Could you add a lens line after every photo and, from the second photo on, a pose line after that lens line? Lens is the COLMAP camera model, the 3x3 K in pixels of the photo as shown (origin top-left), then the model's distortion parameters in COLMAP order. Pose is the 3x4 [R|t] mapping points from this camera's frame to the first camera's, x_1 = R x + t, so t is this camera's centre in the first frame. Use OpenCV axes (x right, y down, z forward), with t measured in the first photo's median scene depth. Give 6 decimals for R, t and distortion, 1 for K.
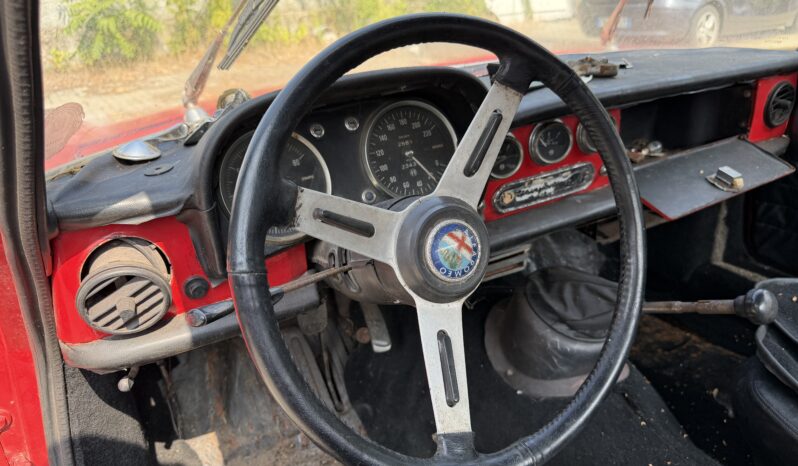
lens RADIAL K [[574.5, 0, 399.0], [0, 574.5, 233.0], [0, 0, 1]] dist [0.017226, -0.003083]
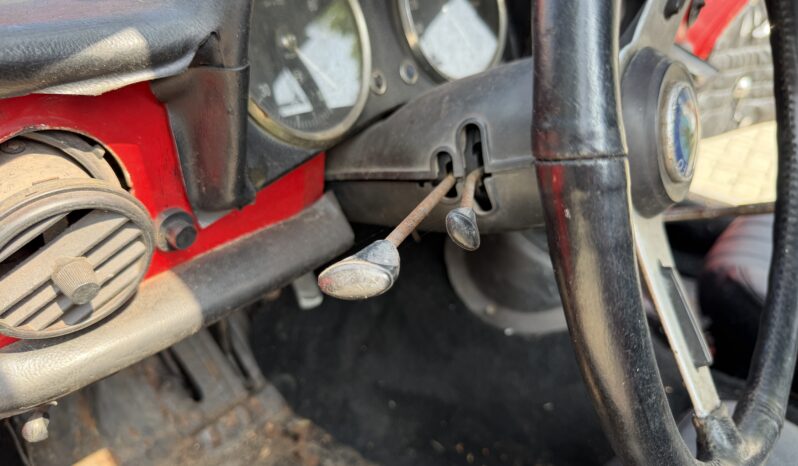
lens RADIAL K [[585.5, 0, 398.9], [0, 585.5, 220.7], [0, 0, 1]] dist [-0.031424, 0.004043]
pose [[0.923720, -0.073616, 0.375928, -0.238972], [0.041553, 0.994826, 0.092710, 0.029406], [-0.380808, -0.070017, 0.921999, 0.278925]]
